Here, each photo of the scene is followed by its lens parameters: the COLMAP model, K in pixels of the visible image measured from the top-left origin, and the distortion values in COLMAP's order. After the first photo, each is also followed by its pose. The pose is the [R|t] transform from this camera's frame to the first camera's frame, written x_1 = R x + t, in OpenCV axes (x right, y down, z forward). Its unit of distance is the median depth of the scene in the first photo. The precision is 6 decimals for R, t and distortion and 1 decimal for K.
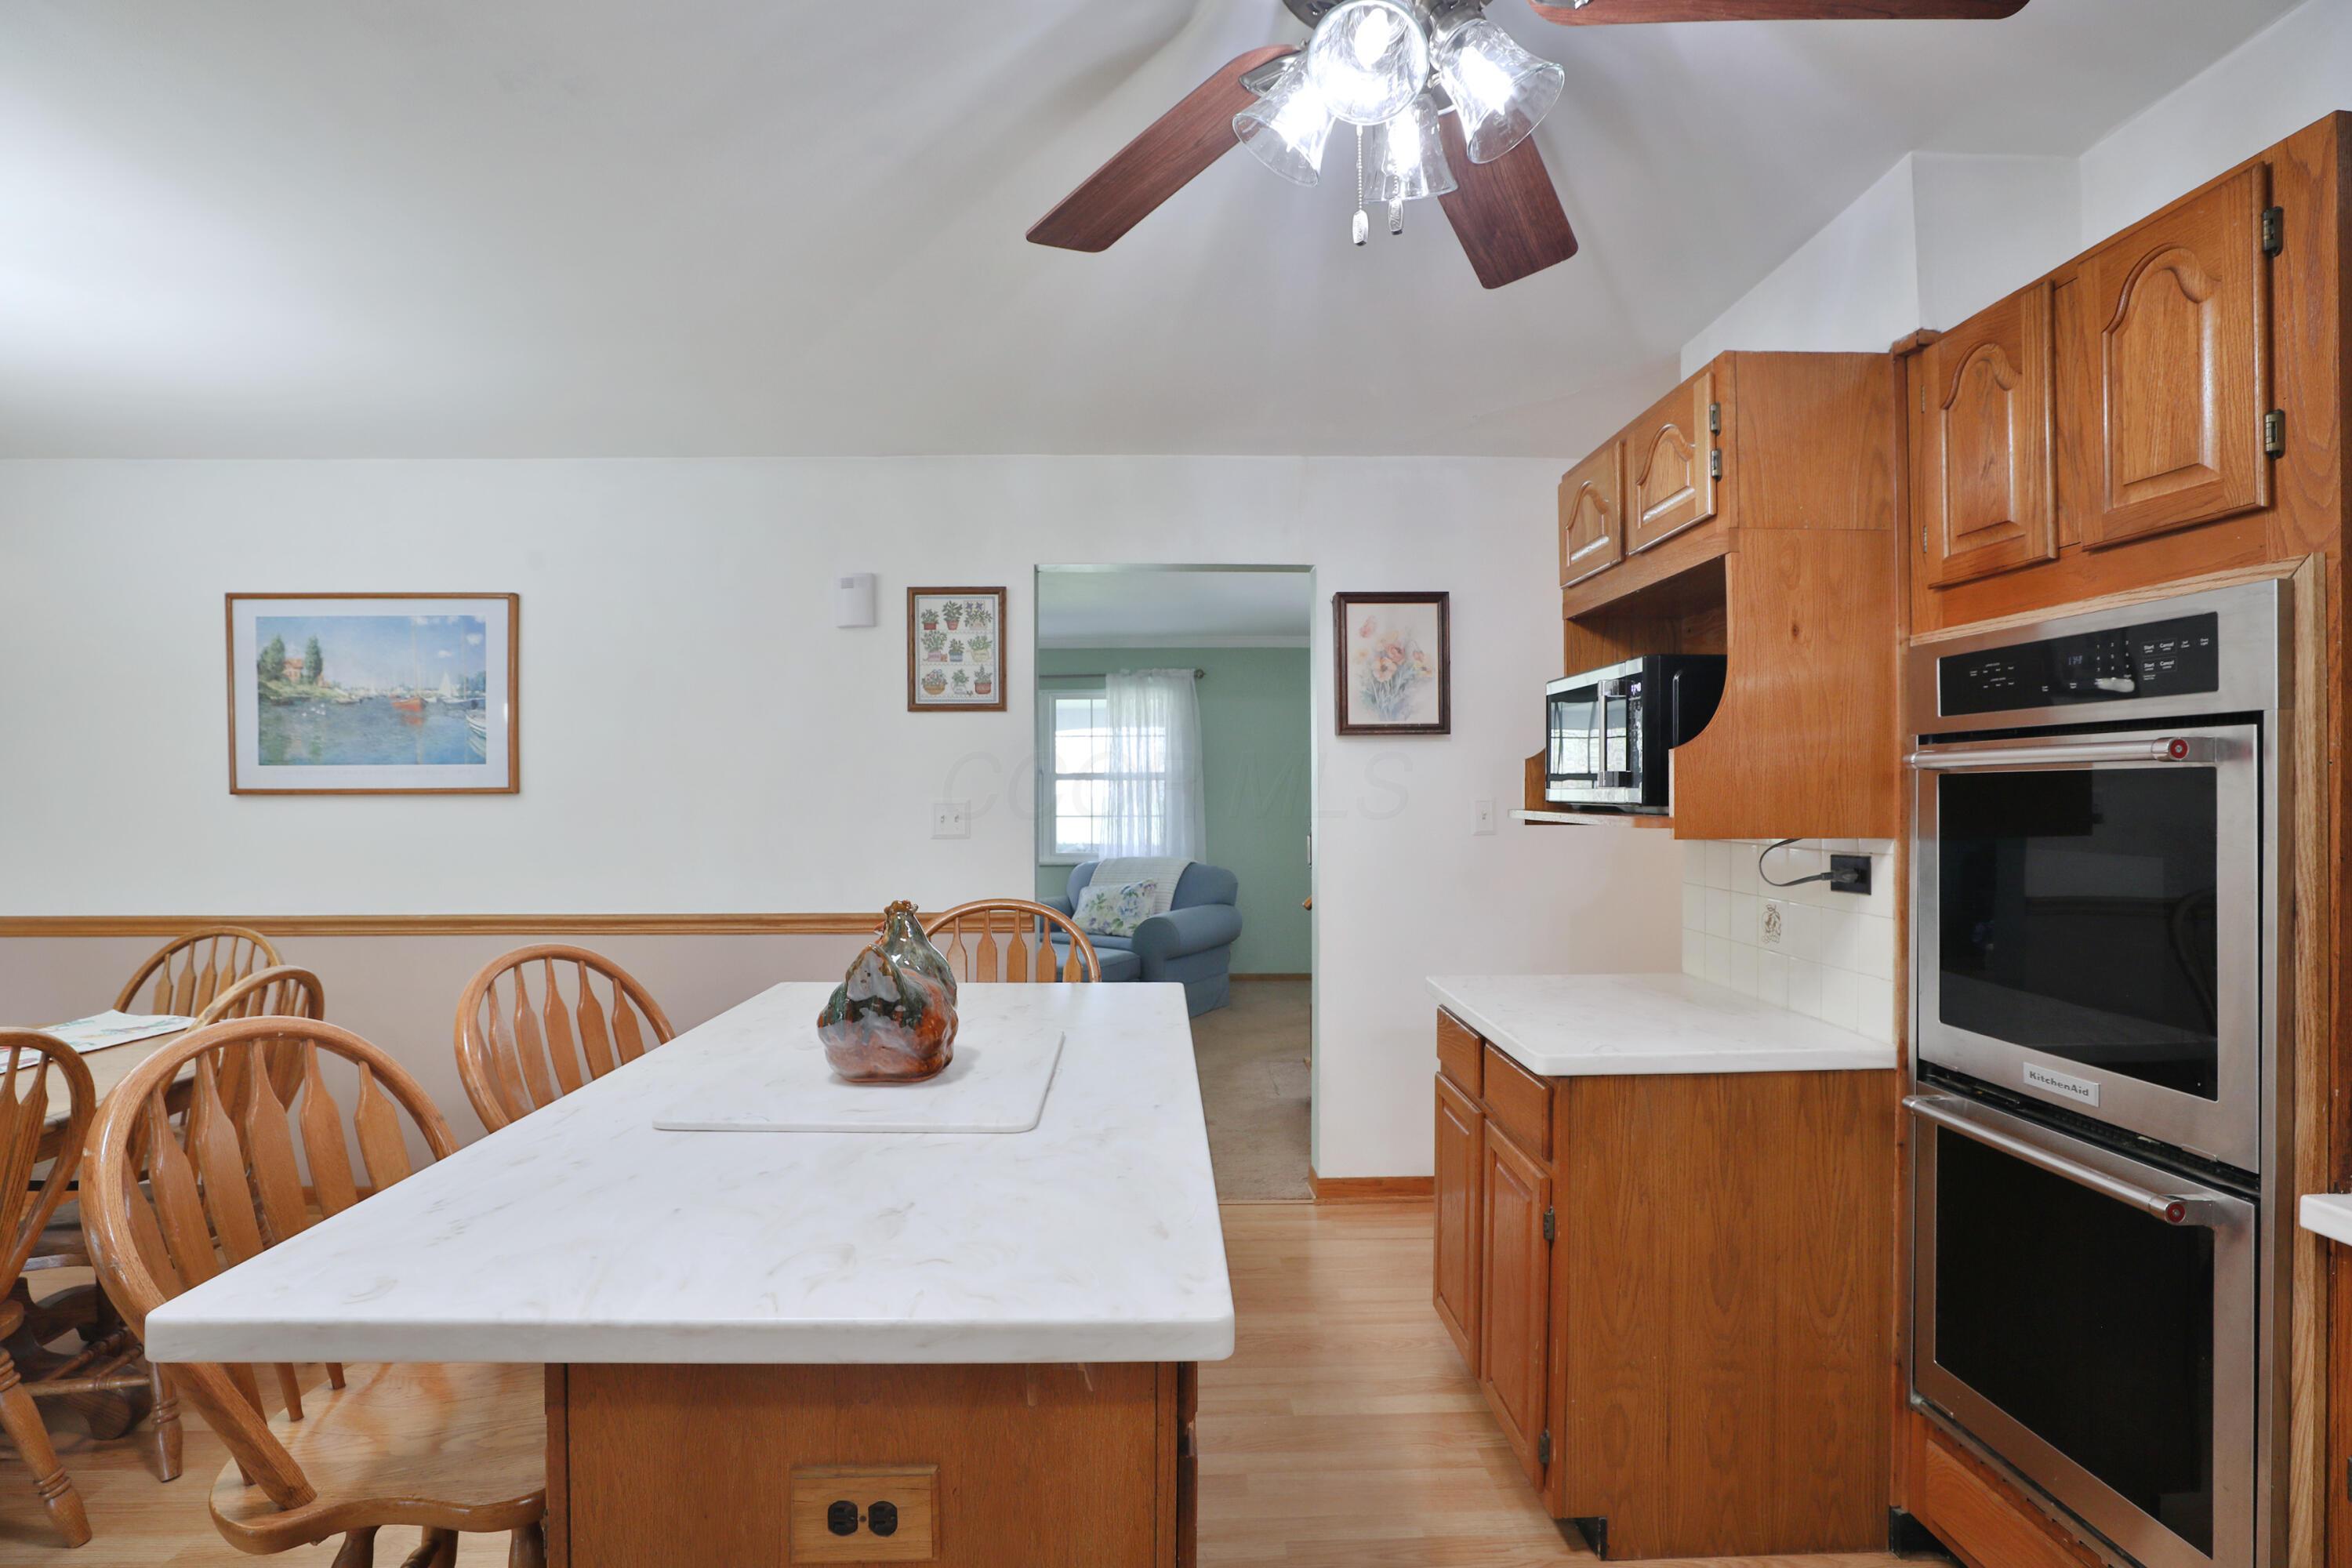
lens RADIAL K [[1082.2, 0, 1181.1], [0, 1082.2, 788.1], [0, 0, 1]] dist [-0.023234, 0.000839]
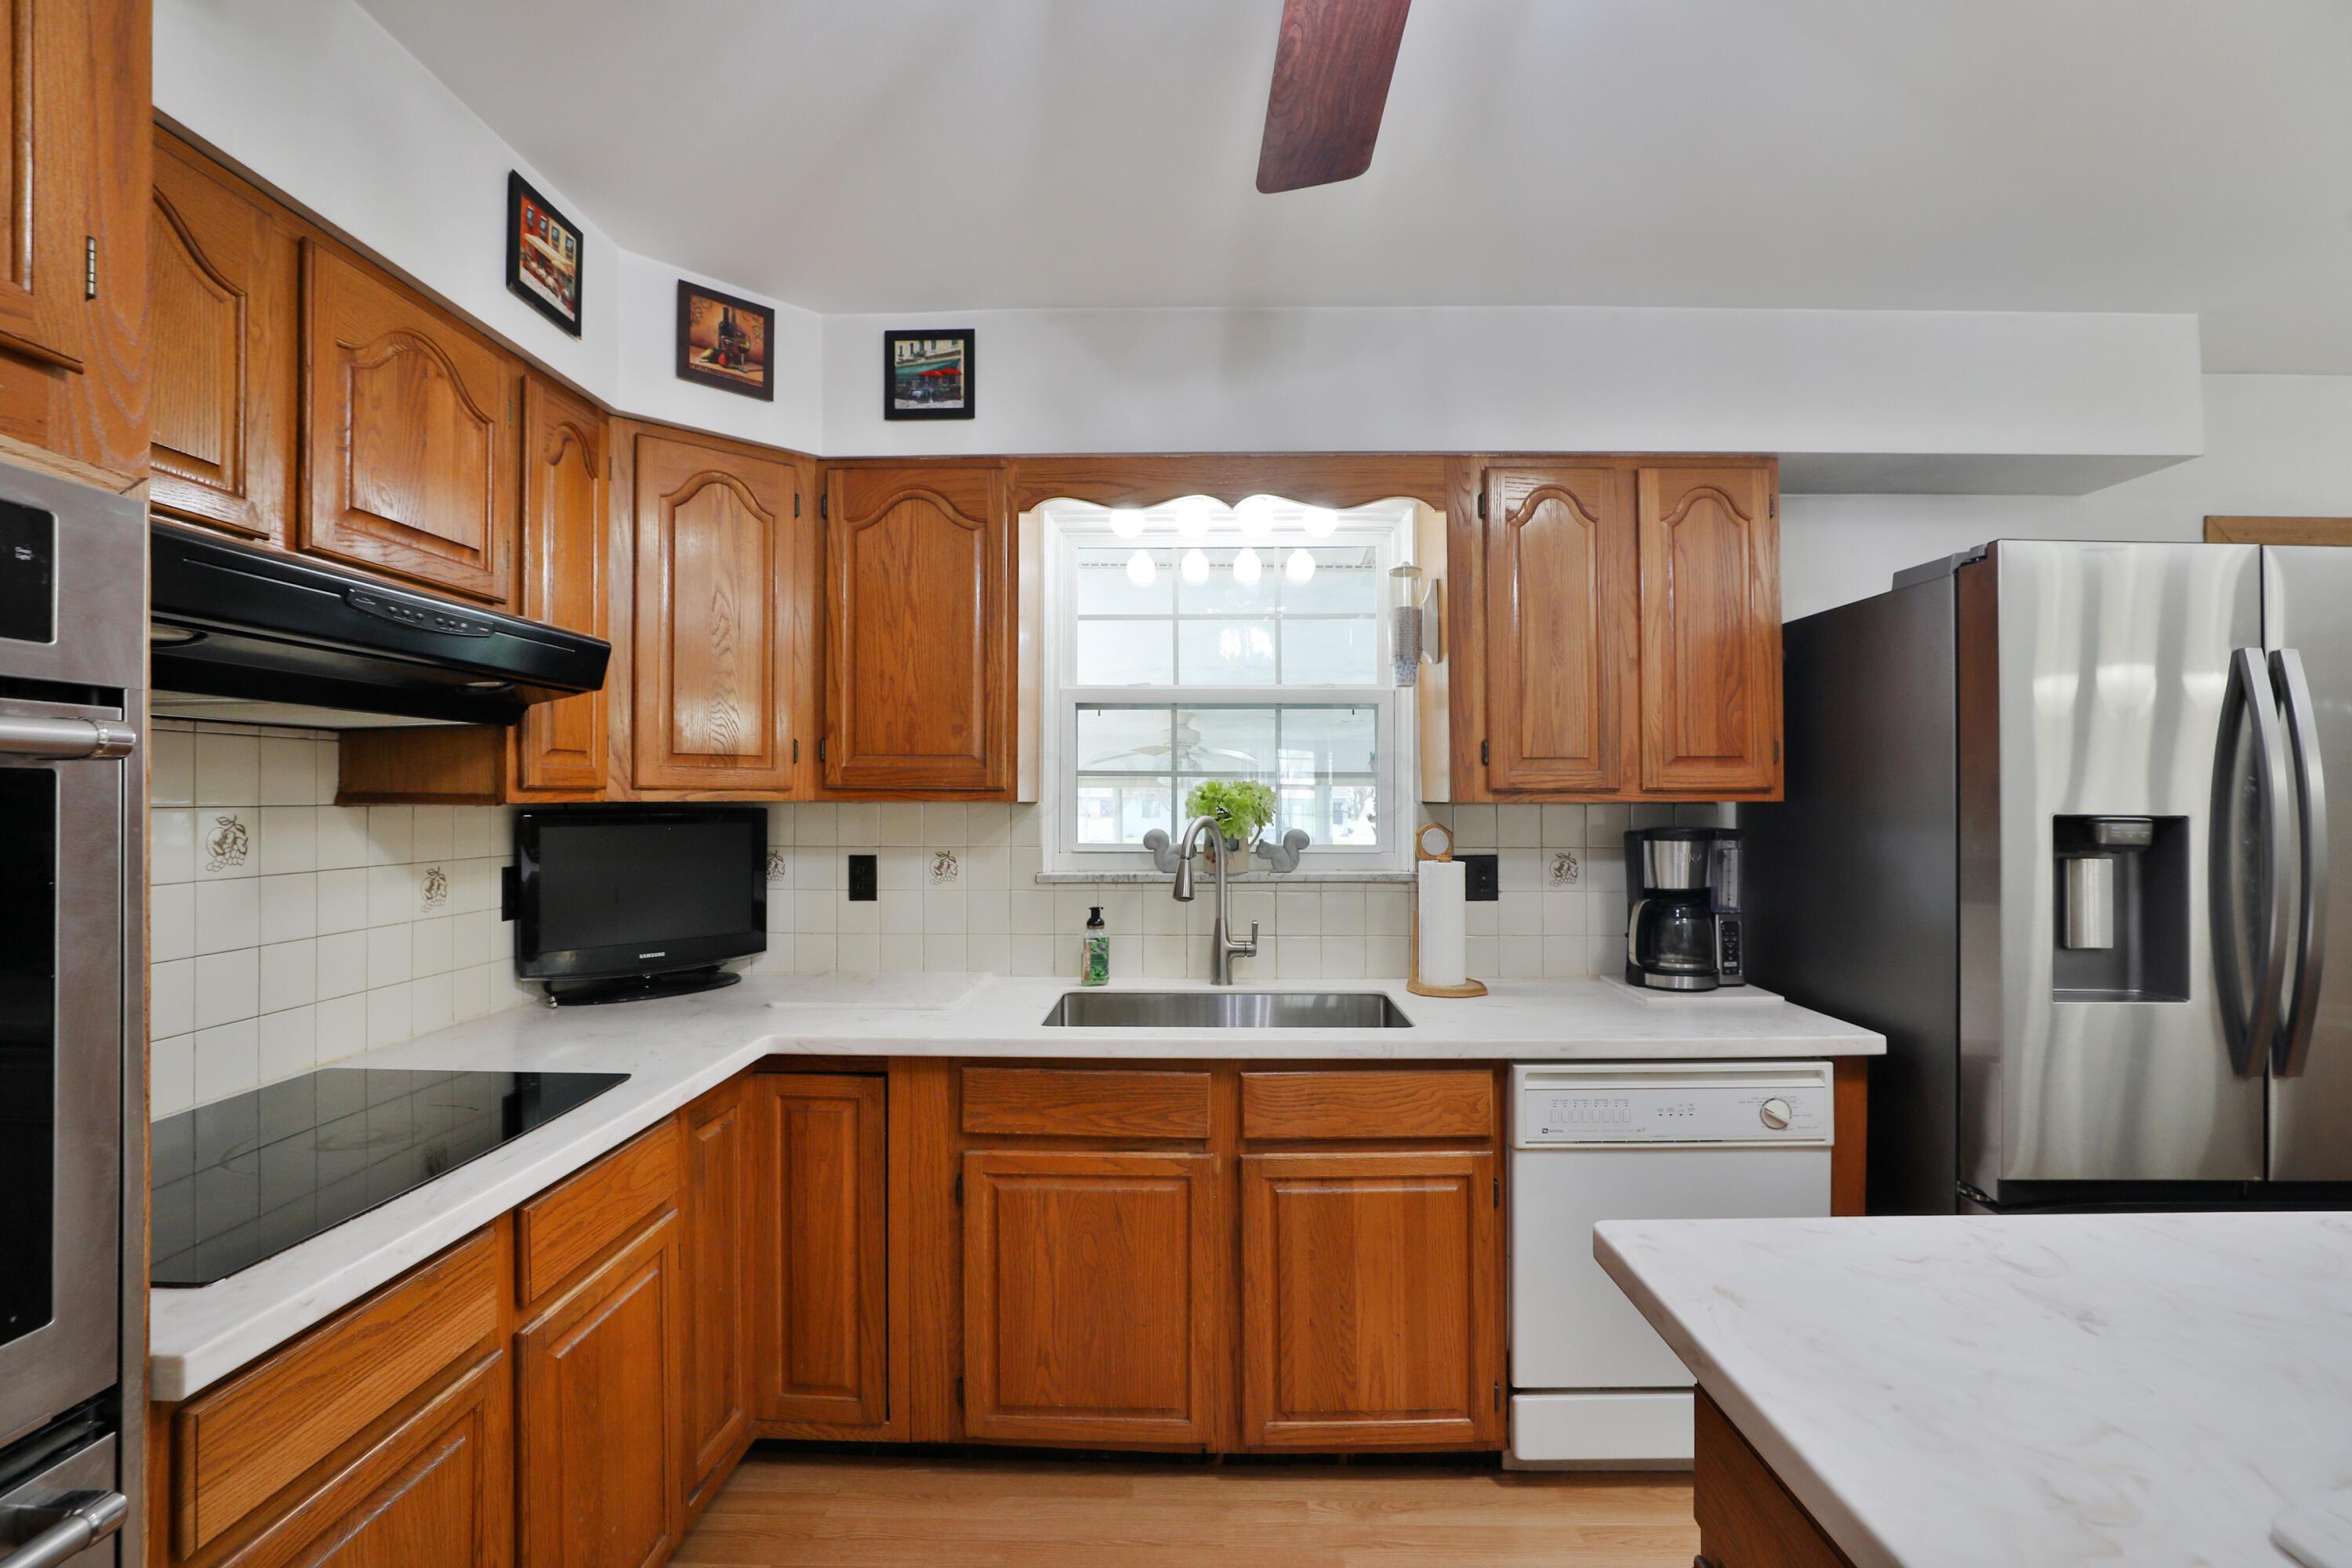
lens RADIAL K [[1082.2, 0, 1165.3], [0, 1082.2, 809.1], [0, 0, 1]] dist [-0.023234, 0.000839]
pose [[-0.998124, -0.002163, 0.061178, 0.219704], [-0.001849, 0.999985, 0.005189, 0.000622], [-0.061189, 0.005067, -0.998113, 1.165575]]
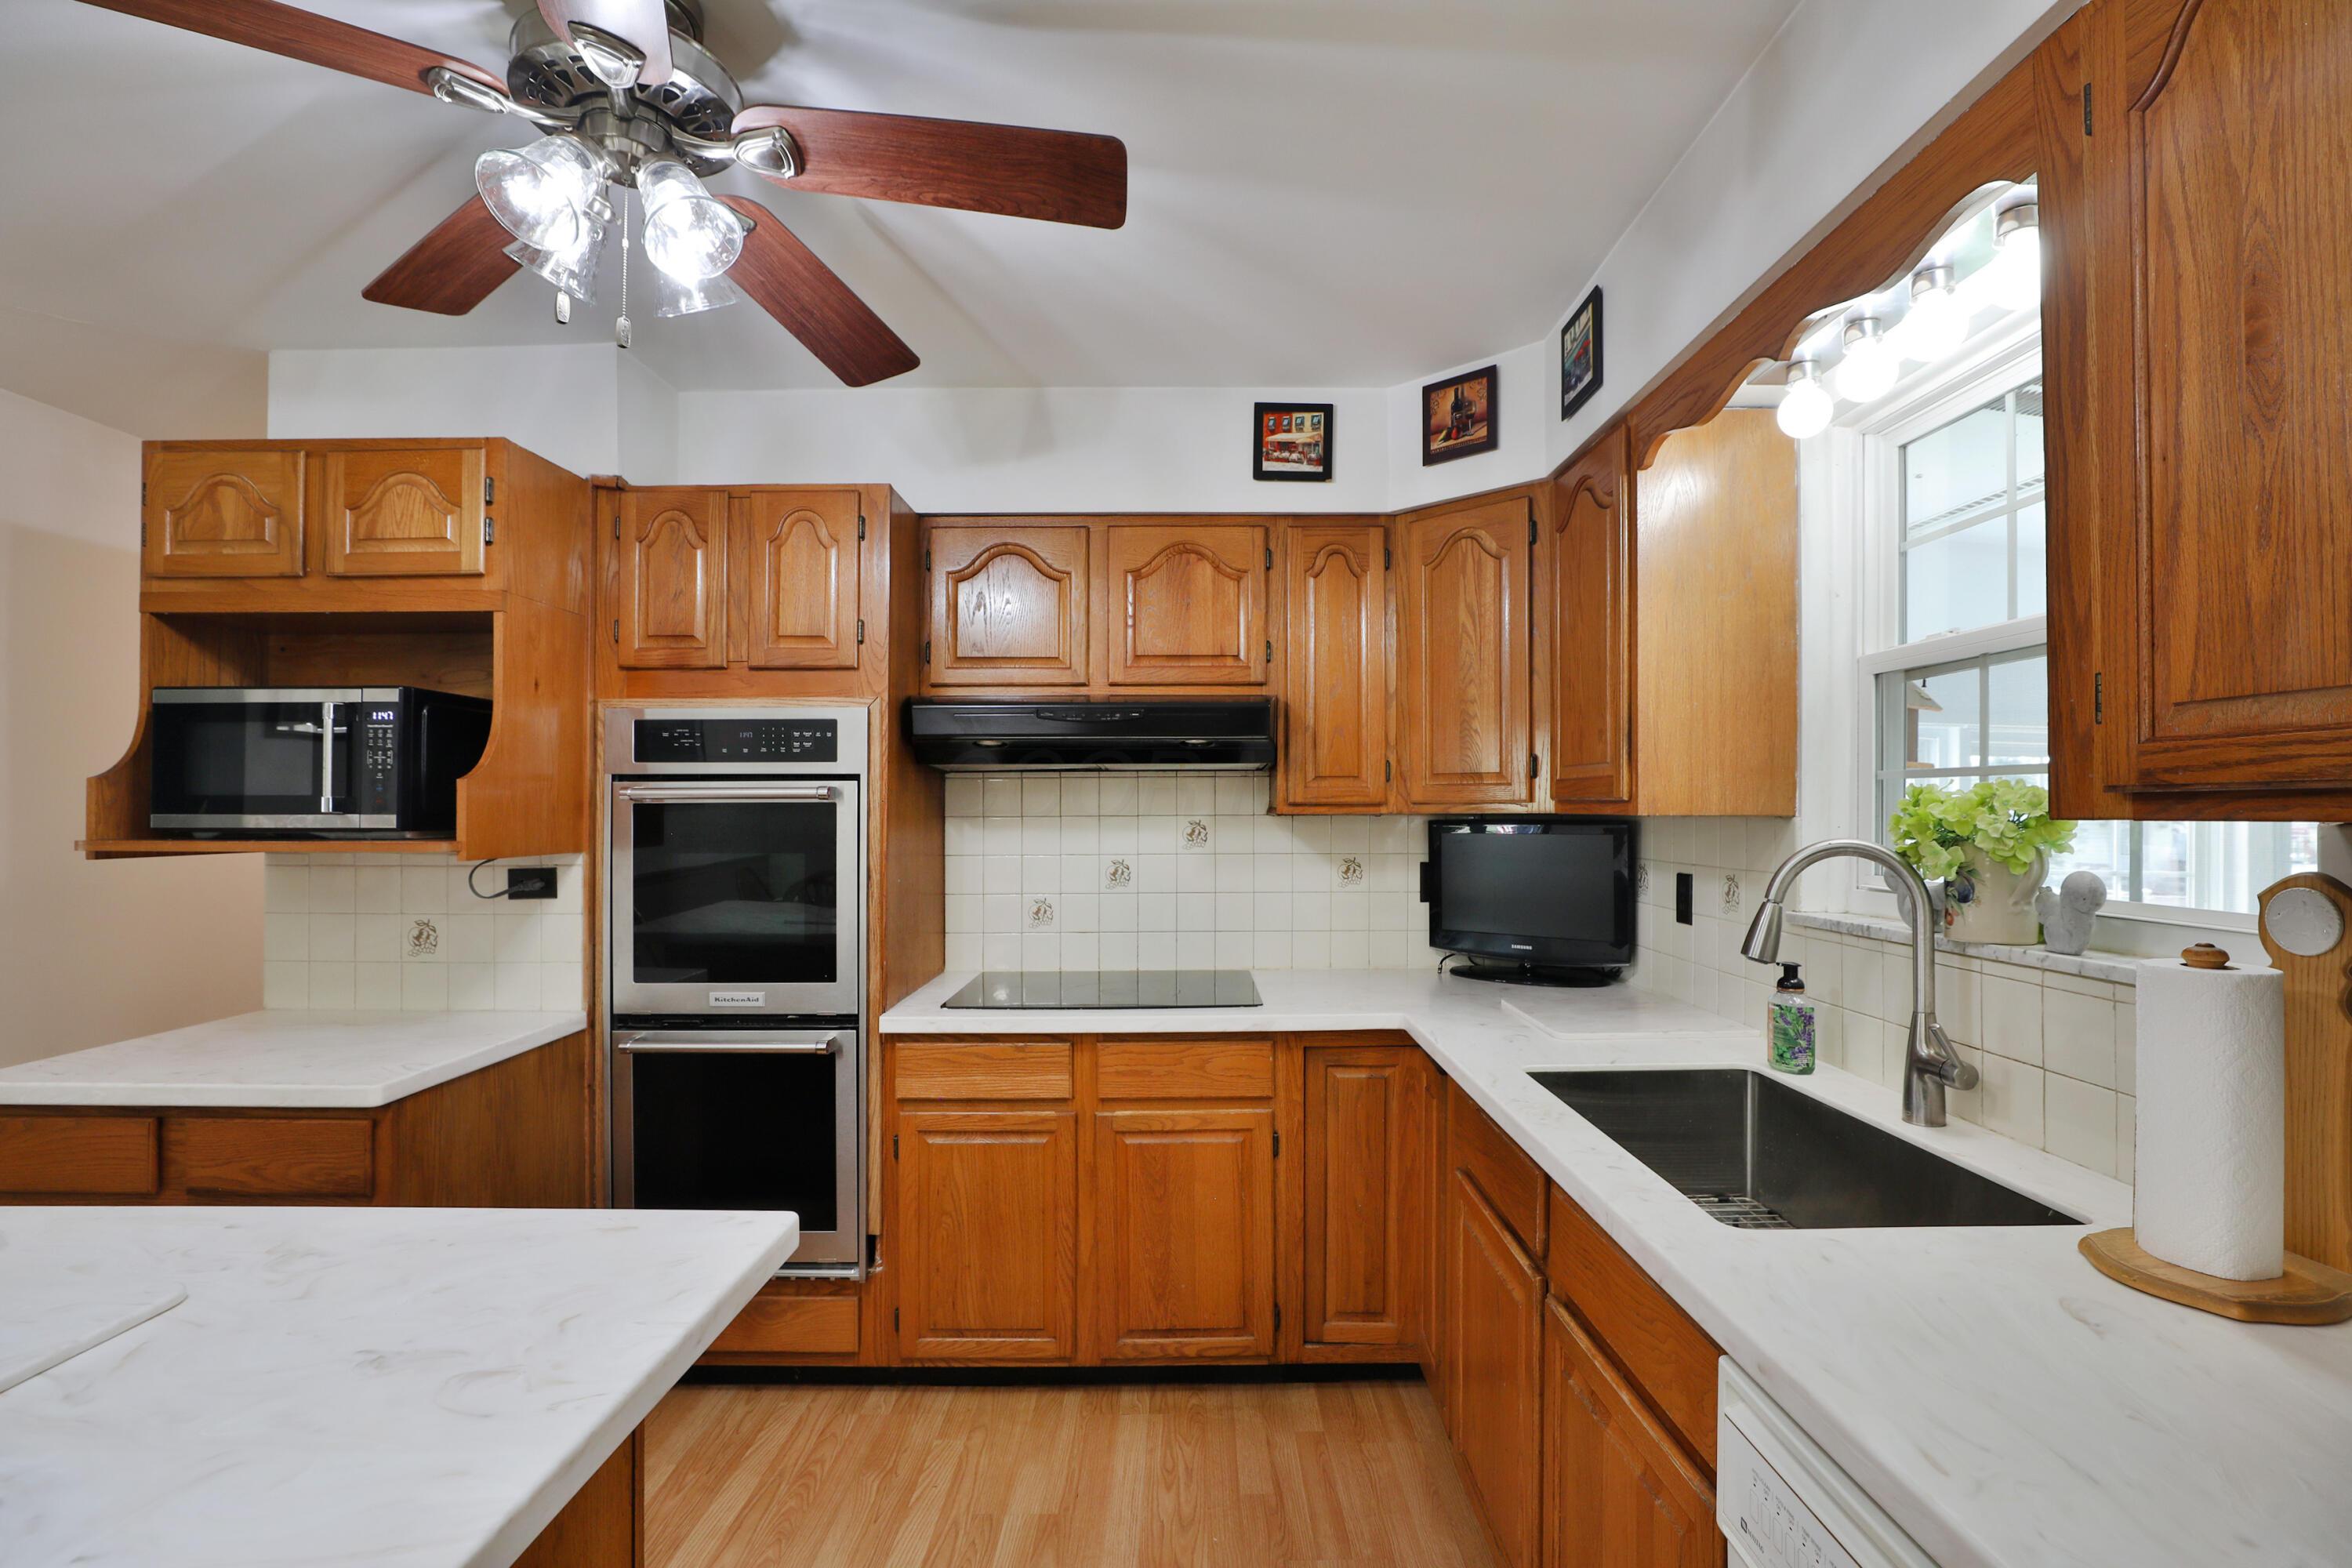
lens RADIAL K [[1082.2, 0, 1192.8], [0, 1082.2, 799.5], [0, 0, 1]] dist [-0.023234, 0.000839]
pose [[0.019628, 0.007188, 0.999782, -0.673661], [-0.001327, 0.999973, -0.007163, -0.009343], [-0.999806, -0.001186, 0.019637, 0.248653]]
